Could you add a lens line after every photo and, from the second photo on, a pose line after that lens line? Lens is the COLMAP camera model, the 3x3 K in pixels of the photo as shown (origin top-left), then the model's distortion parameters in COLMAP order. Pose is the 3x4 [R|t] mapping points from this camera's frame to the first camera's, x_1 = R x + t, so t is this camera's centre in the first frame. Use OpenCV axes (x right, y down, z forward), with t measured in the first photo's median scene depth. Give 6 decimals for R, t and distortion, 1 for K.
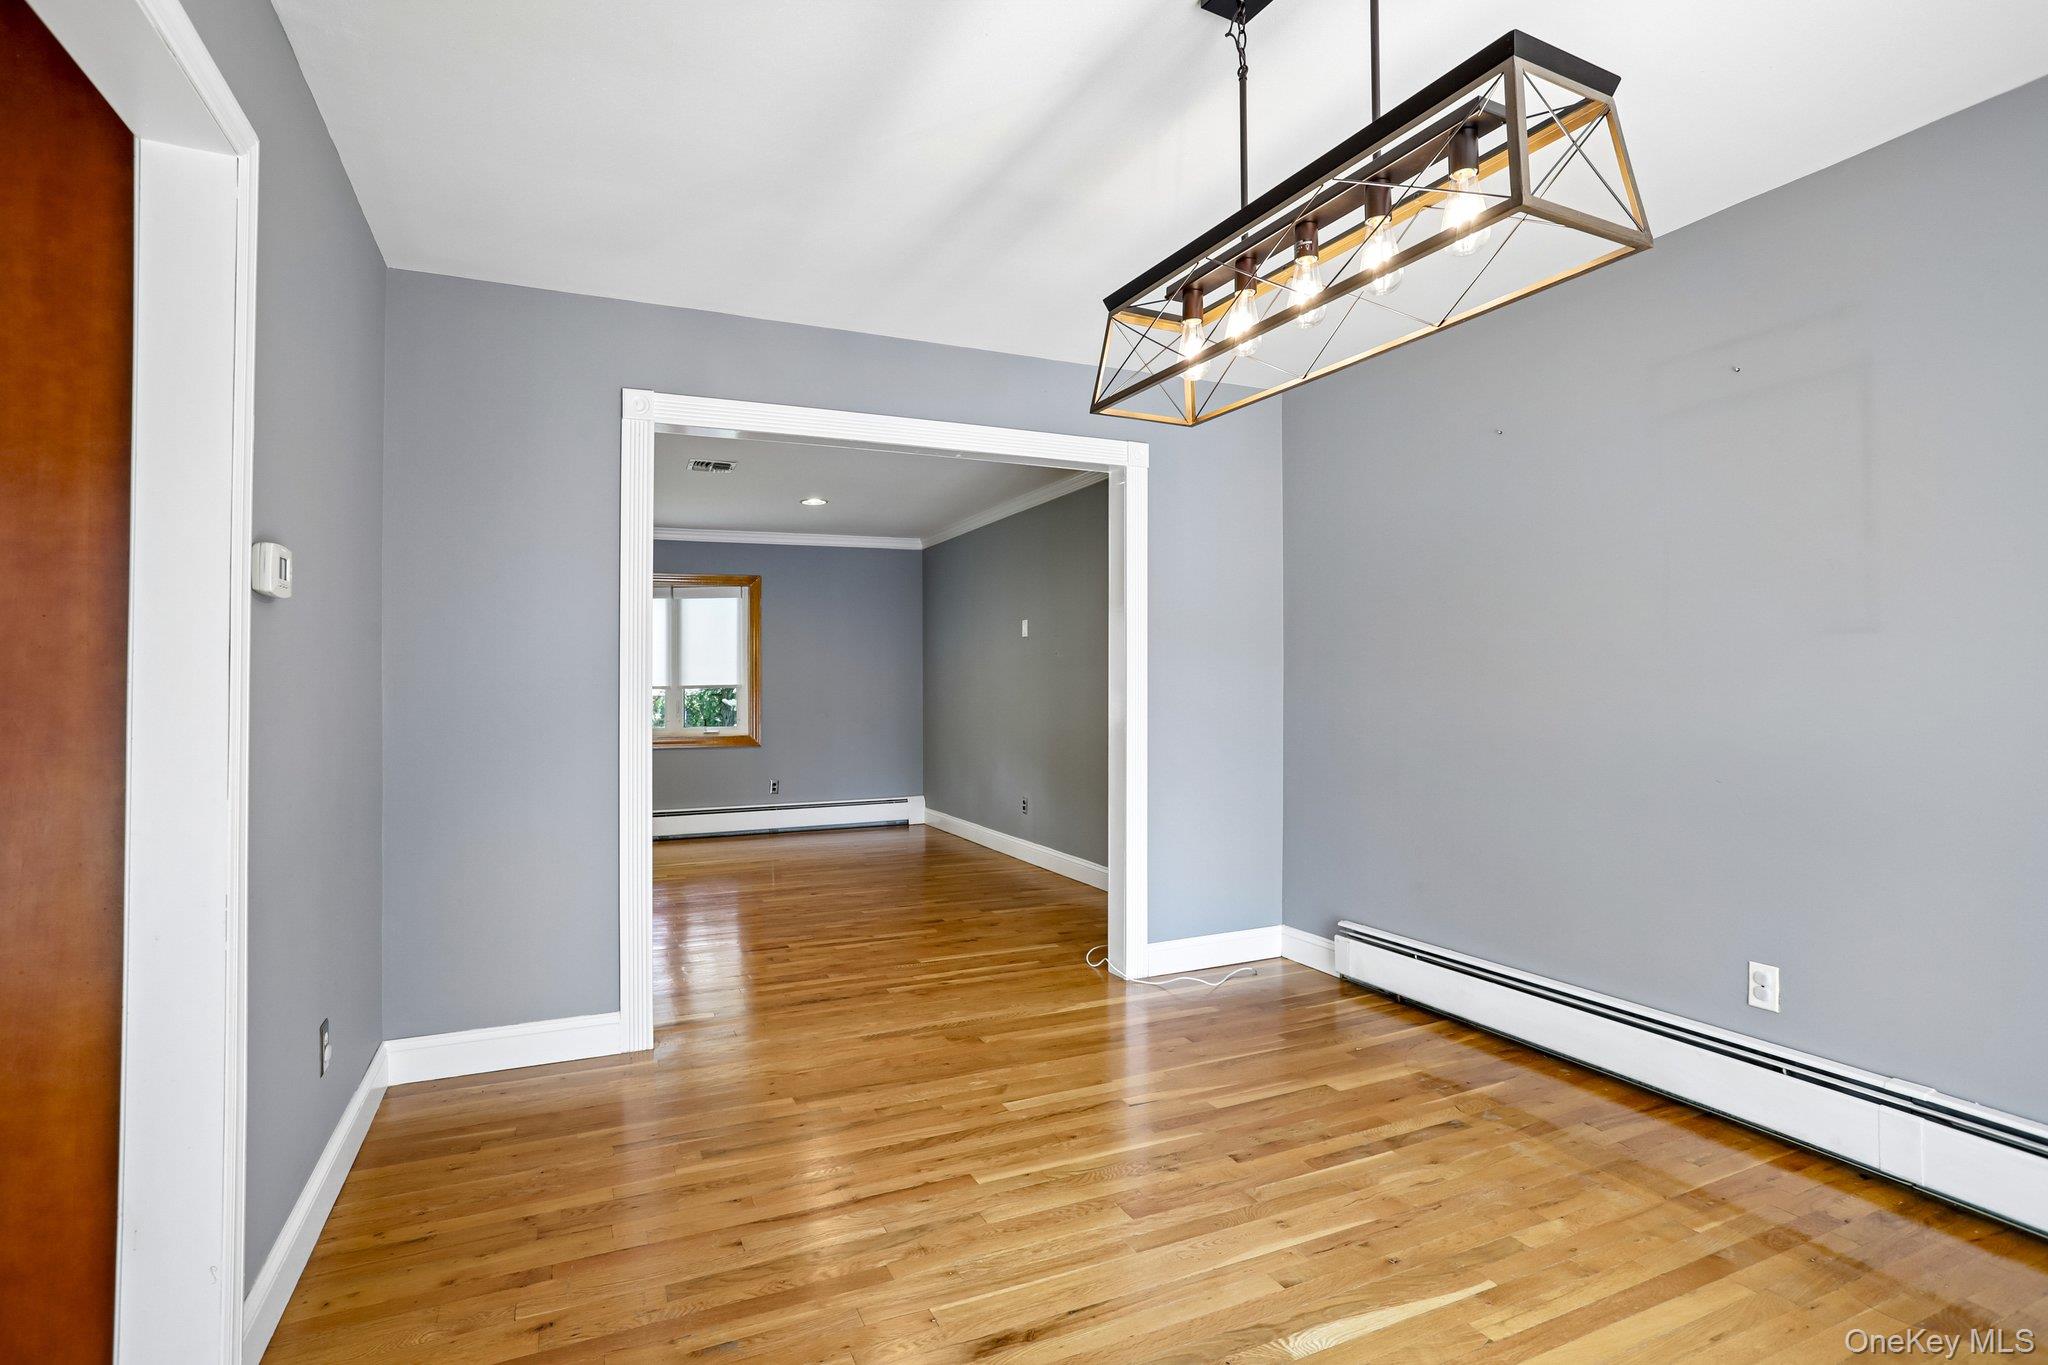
lens RADIAL K [[998.5, 0, 1009.0], [0, 998.5, 673.6], [0, 0, 1]] dist [-0.040869, 0.016824]
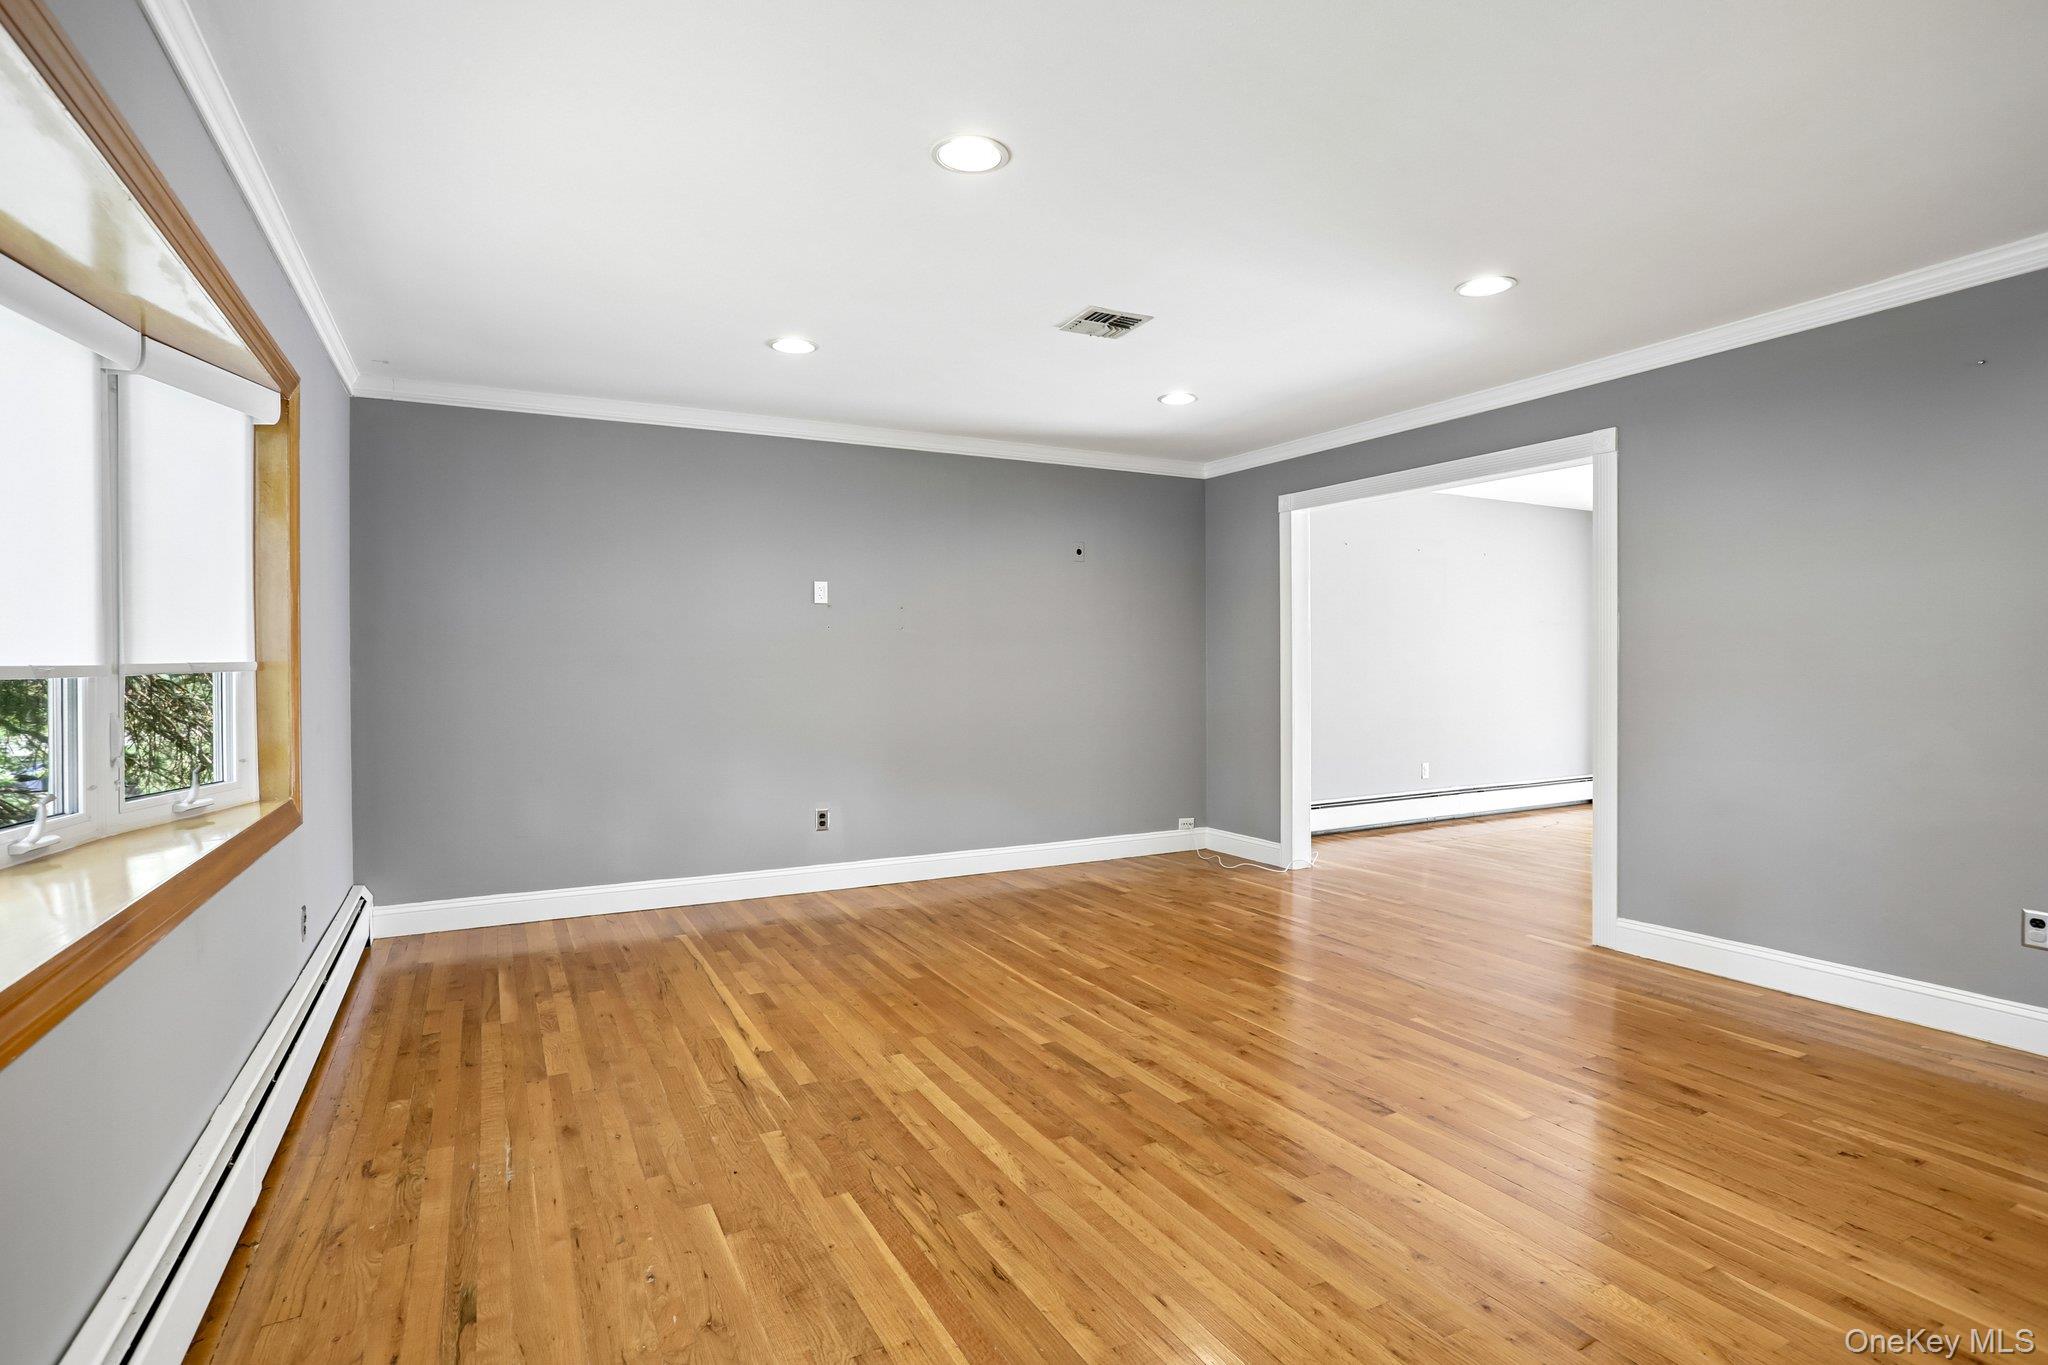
lens RADIAL K [[998.5, 0, 984.0], [0, 998.5, 689.8], [0, 0, 1]] dist [-0.040869, 0.016824]
pose [[-0.049003, -0.019591, 0.998606, -1.275099], [-0.008025, 0.999783, 0.019220, 0.024446], [-0.998766, -0.007072, -0.049149, 1.508612]]
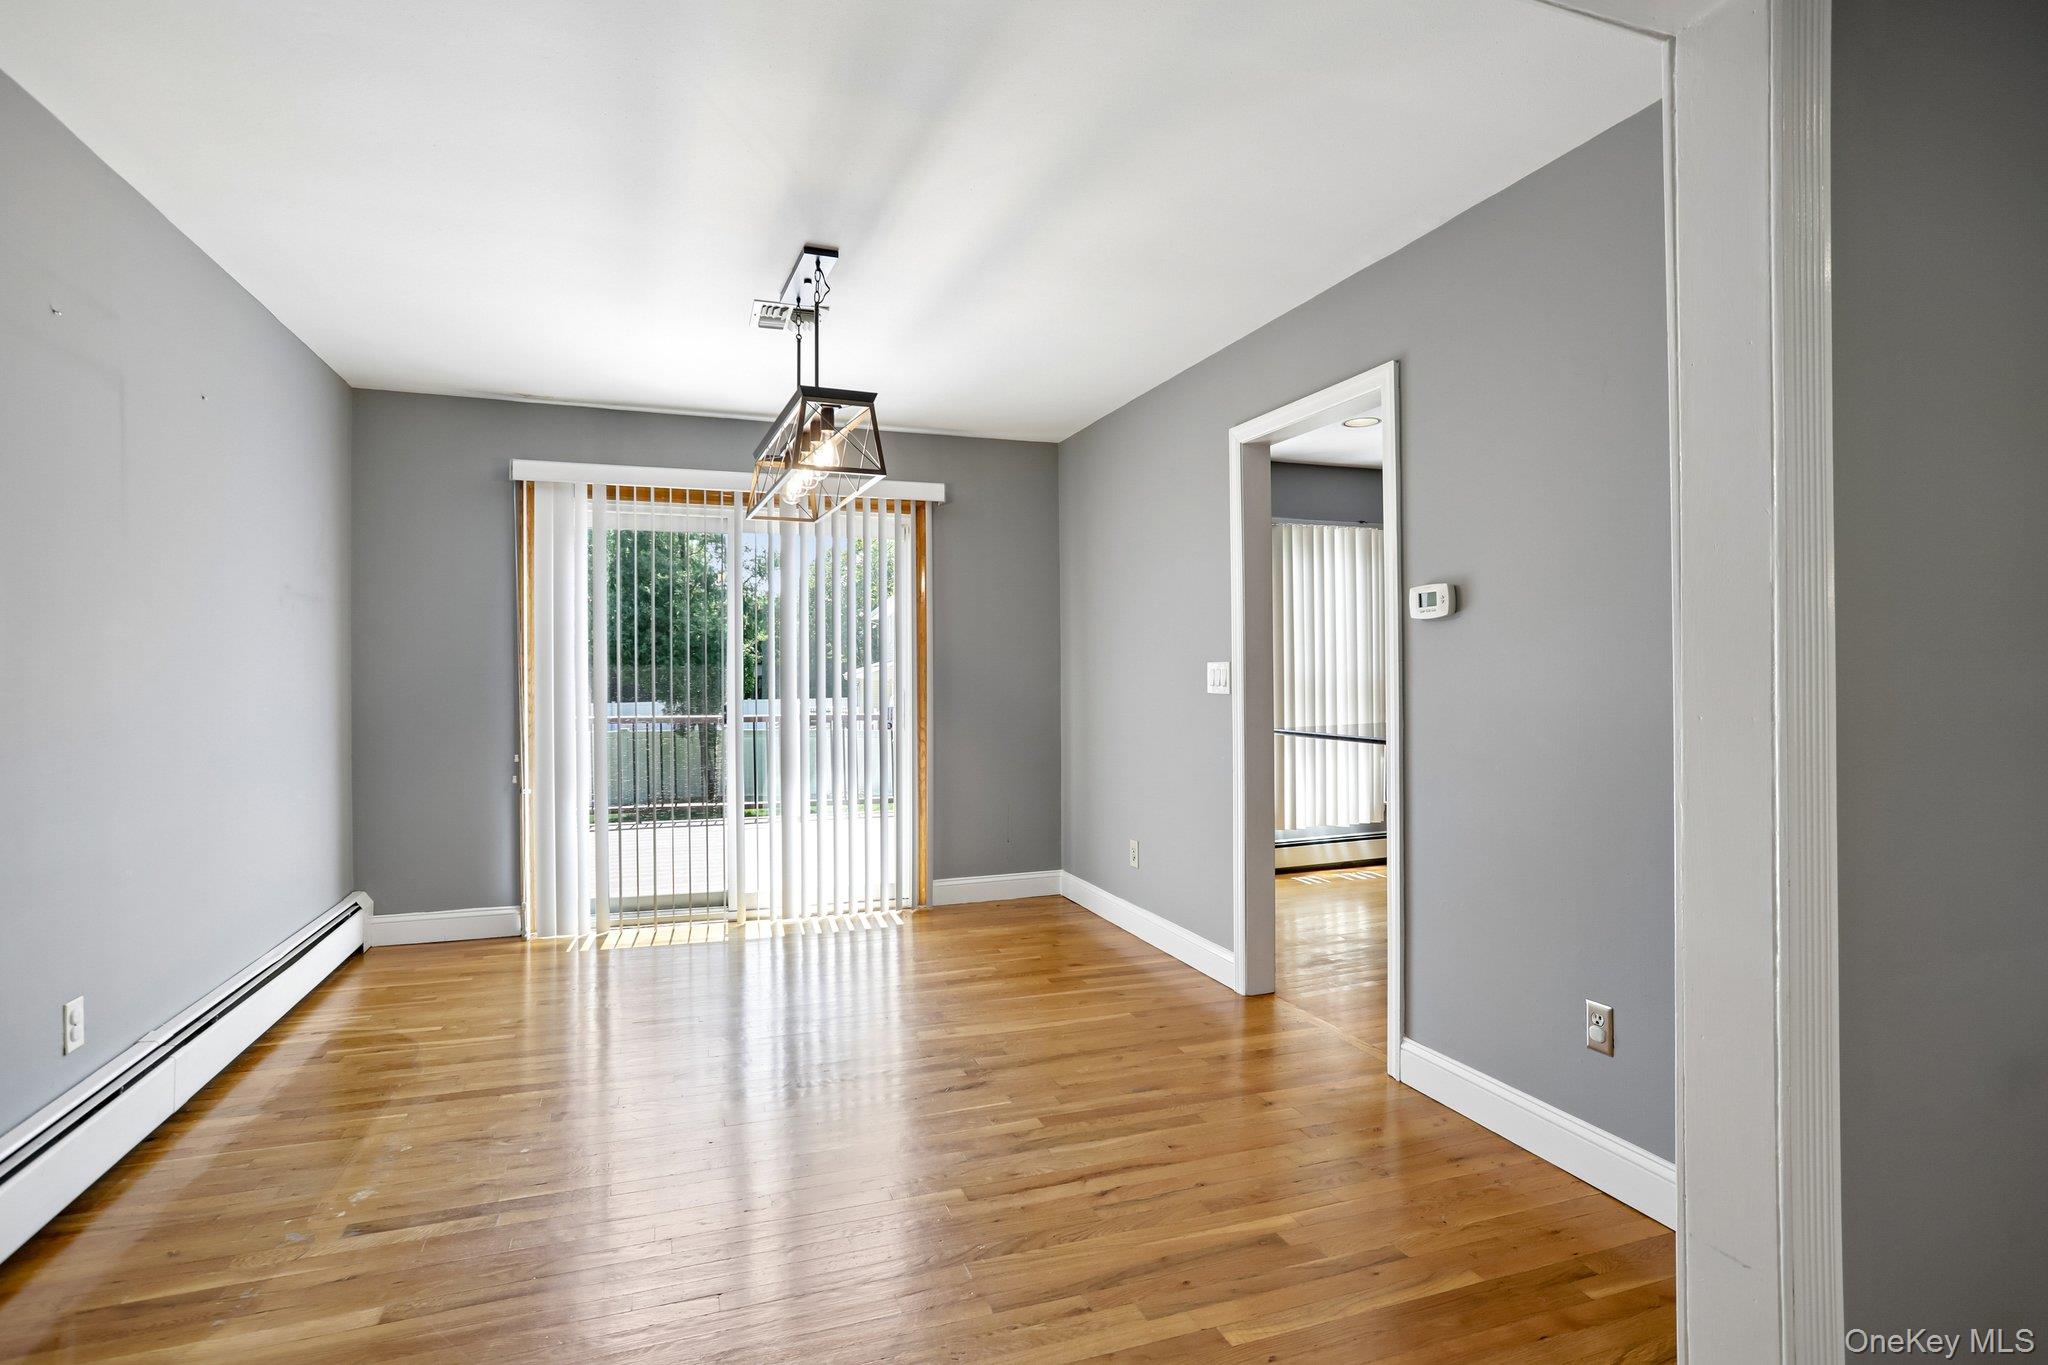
lens RADIAL K [[998.5, 0, 1010.4], [0, 998.5, 674.7], [0, 0, 1]] dist [-0.040869, 0.016824]
pose [[-0.996685, 0.005821, 0.081149, -0.096297], [0.004906, 0.999922, -0.011466, 0.010846], [-0.081210, -0.011030, -0.996636, 1.180847]]
